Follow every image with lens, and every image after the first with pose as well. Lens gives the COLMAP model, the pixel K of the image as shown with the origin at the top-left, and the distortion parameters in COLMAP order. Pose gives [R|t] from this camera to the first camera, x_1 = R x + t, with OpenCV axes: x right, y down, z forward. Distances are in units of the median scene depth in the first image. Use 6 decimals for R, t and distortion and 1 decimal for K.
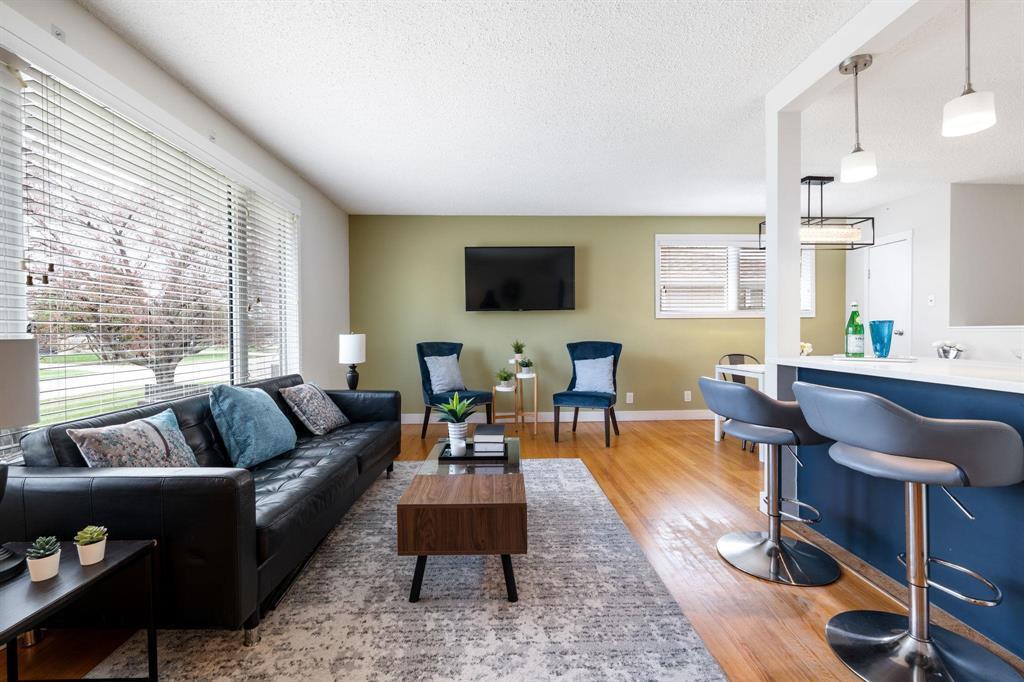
lens RADIAL K [[446.2, 0, 510.7], [0, 446.2, 334.4], [0, 0, 1]] dist [-0.000728, -0.000024]
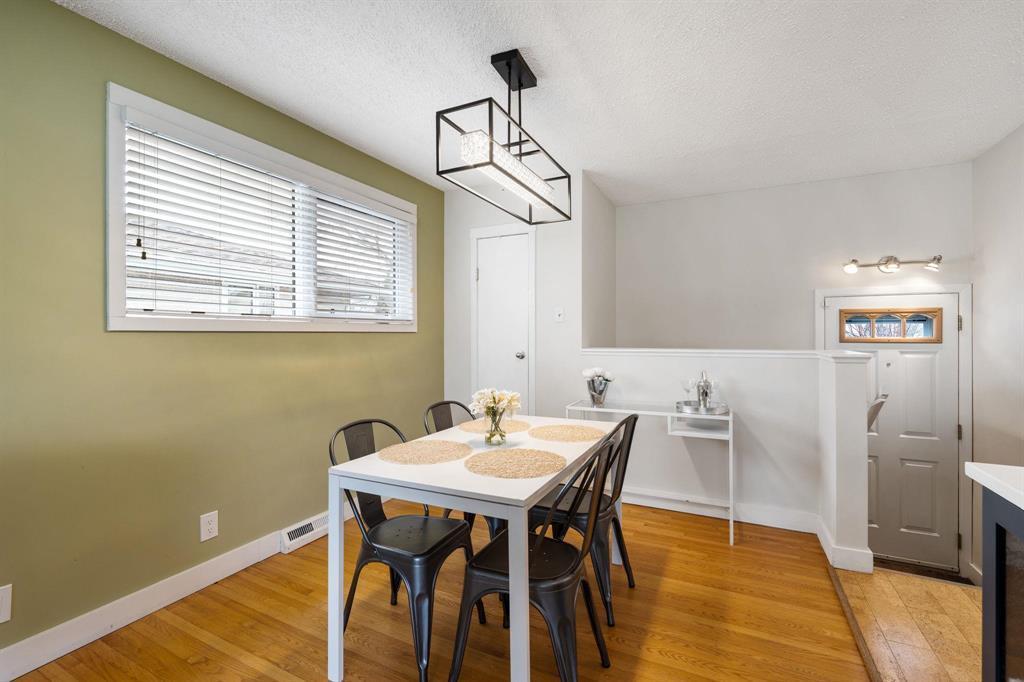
lens RADIAL K [[446.2, 0, 510.7], [0, 446.2, 334.4], [0, 0, 1]] dist [-0.000728, -0.000024]
pose [[0.488836, 0.008733, 0.872332, 0.309274], [0.001926, 0.999937, -0.011090, -0.048396], [-0.872374, 0.007101, 0.488788, 0.982400]]
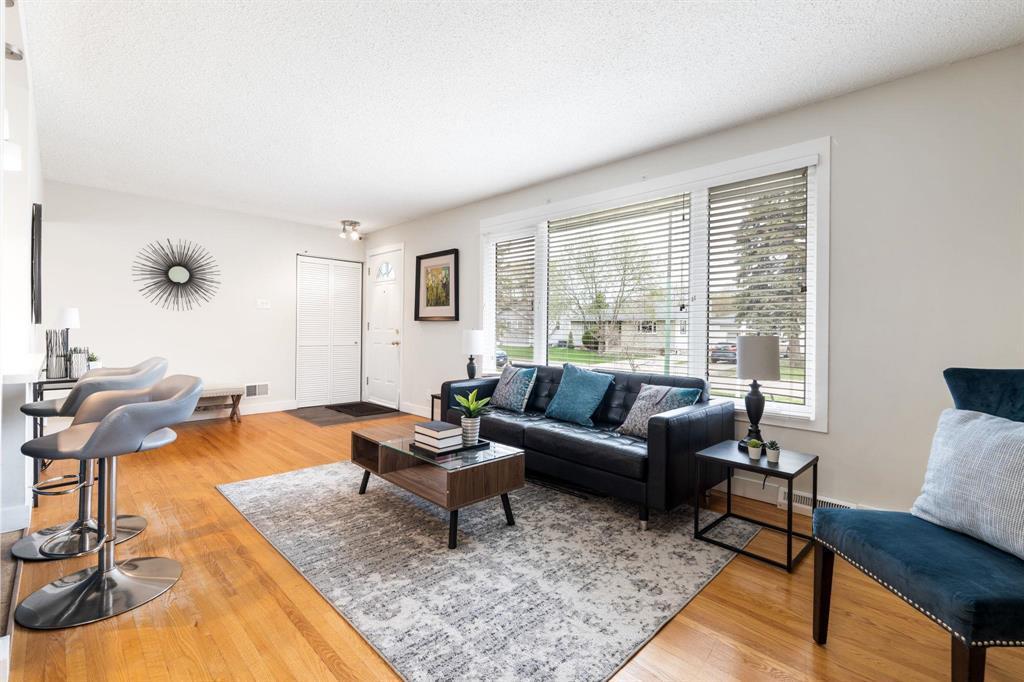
lens RADIAL K [[446.2, 0, 510.7], [0, 446.2, 334.4], [0, 0, 1]] dist [-0.000728, -0.000024]
pose [[-0.726833, 0.004452, -0.686800, 0.429897], [-0.010380, 0.999794, 0.017465, -0.010327], [0.686736, 0.019823, -0.726637, 1.507815]]
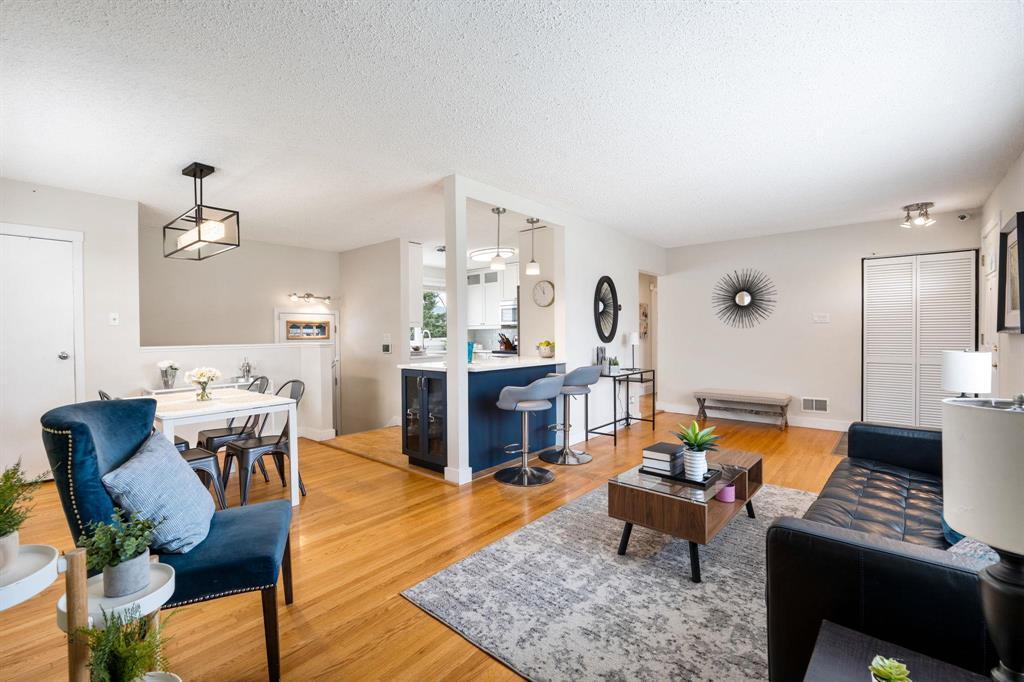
lens RADIAL K [[440.5, 0, 512.0], [0, 440.5, 341.0], [0, 0, 1]] dist [0.000492, 0.000035]
pose [[-0.740024, 0.002988, 0.672574, -0.384335], [0.016211, 0.999779, 0.013395, -0.043104], [-0.672385, 0.020816, -0.739909, 1.626439]]
